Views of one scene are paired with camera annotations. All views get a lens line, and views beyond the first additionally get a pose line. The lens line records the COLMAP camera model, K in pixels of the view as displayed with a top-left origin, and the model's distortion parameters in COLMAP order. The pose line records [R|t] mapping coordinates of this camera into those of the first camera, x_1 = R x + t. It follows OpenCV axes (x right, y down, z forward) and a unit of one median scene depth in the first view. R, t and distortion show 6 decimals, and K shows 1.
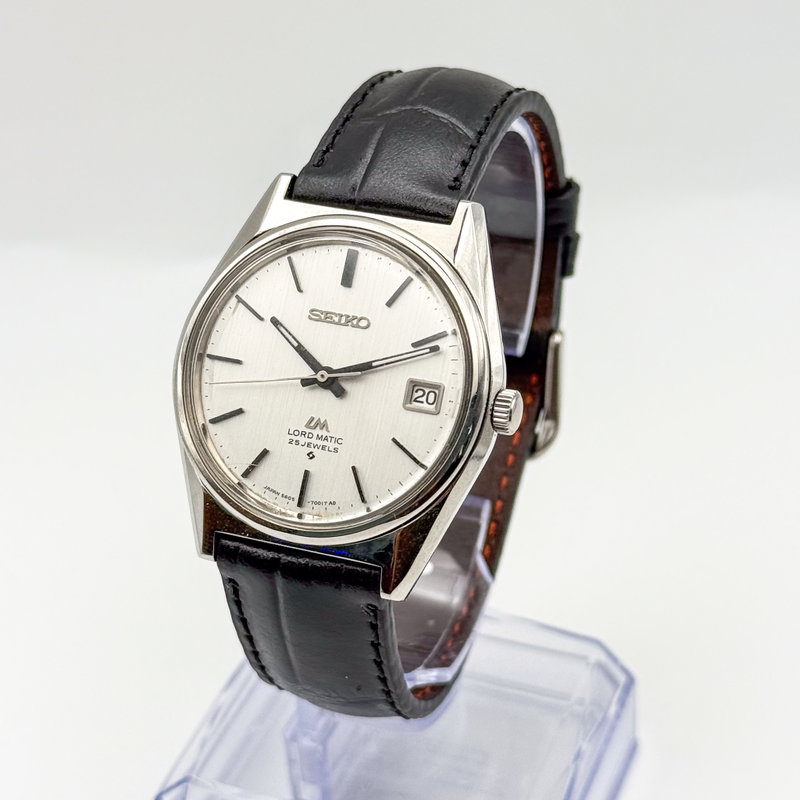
lens RADIAL K [[1959.1, 0, 400.0], [0, 1959.1, 400.0], [0, 0, 1]] dist [0.004722, 0.031391]
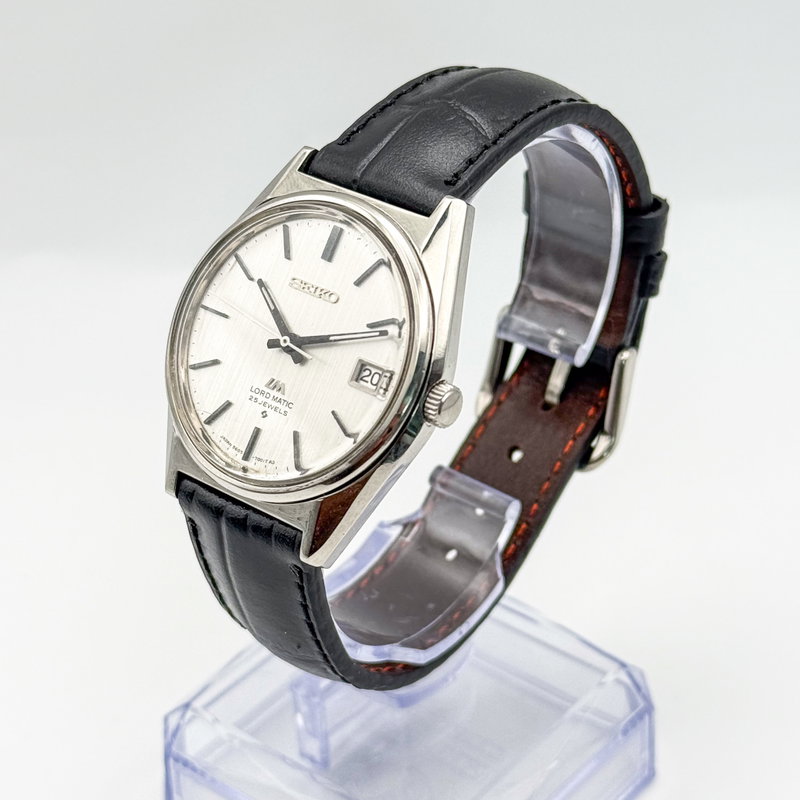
lens RADIAL K [[1959.1, 0, 400.0], [0, 1959.1, 400.0], [0, 0, 1]] dist [0.004722, 0.031391]
pose [[0.949116, 0.174226, -0.262343, 0.293335], [-0.173423, 0.984494, 0.026400, -0.019235], [0.262874, 0.020440, 0.964614, 0.007166]]
